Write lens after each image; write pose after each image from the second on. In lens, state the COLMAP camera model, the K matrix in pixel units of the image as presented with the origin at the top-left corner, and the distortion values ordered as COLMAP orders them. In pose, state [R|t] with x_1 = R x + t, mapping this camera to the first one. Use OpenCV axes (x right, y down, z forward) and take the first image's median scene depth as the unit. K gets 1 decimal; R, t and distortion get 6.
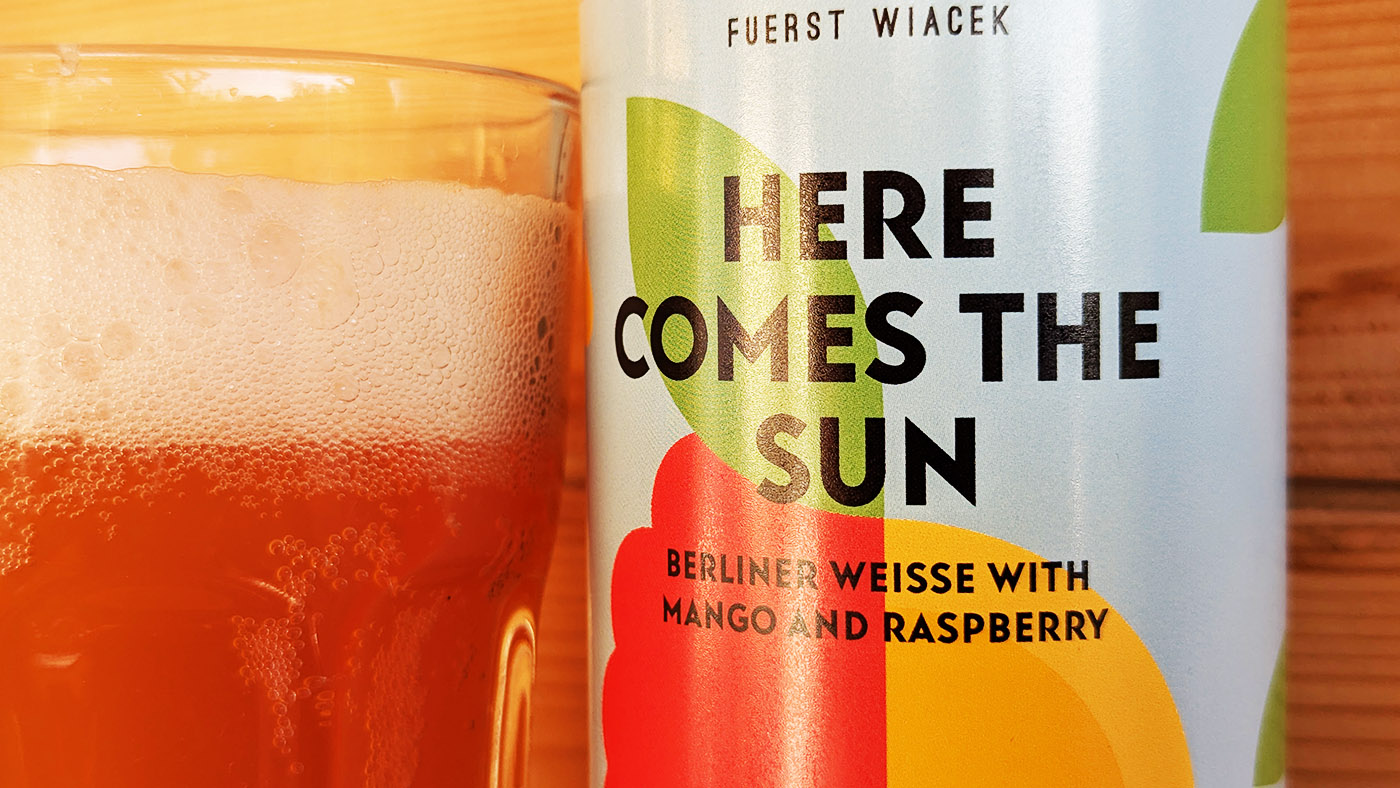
lens RADIAL K [[2056.0, 0, 700.0], [0, 2056.0, 394.0], [0, 0, 1]] dist [0.149381, -0.012040]
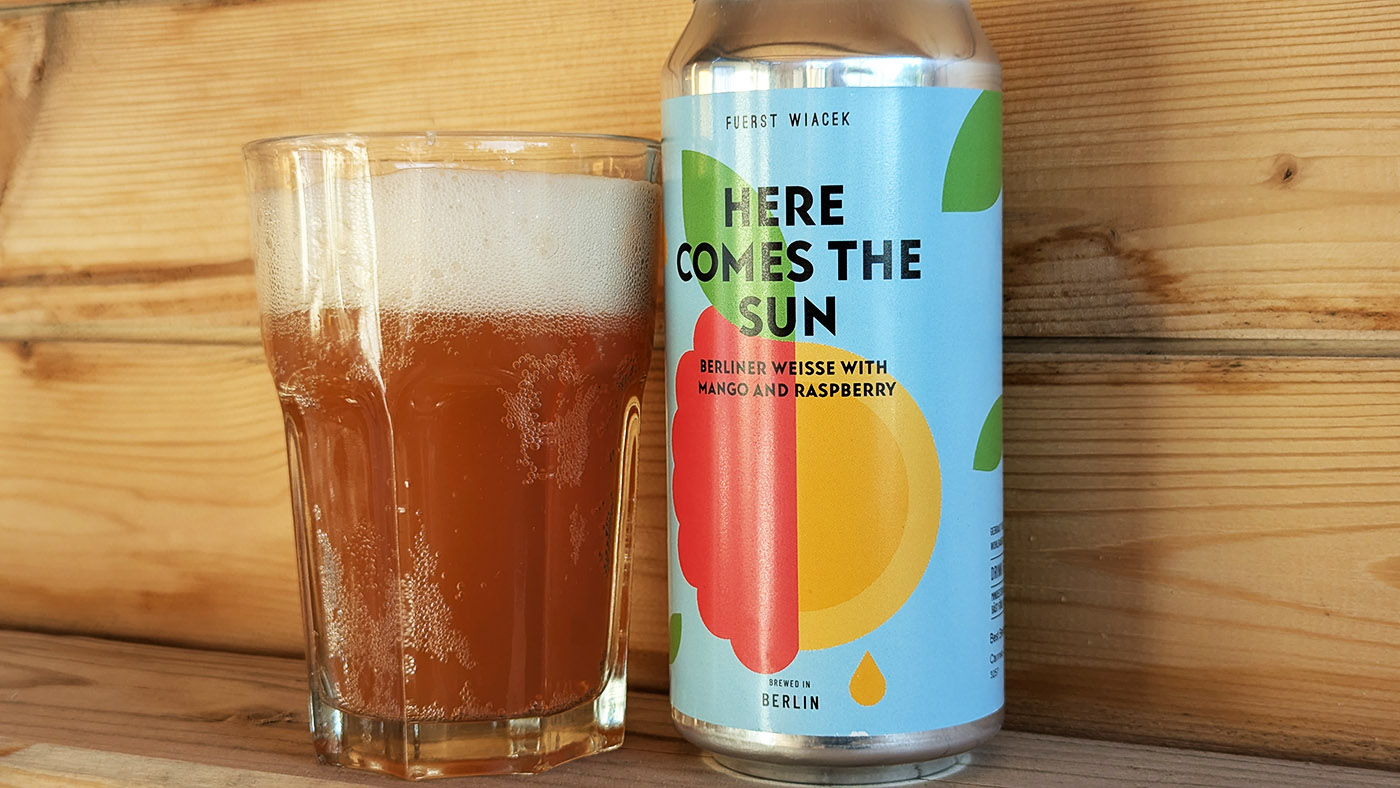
lens RADIAL K [[2010.1, 0, 700.0], [0, 2010.1, 394.0], [0, 0, 1]] dist [0.388759, 0.000310]
pose [[0.998744, 0.000055, -0.050099, 0.095398], [0.001299, 0.999635, 0.026995, 0.057625], [0.050082, -0.027026, 0.998379, -1.191208]]
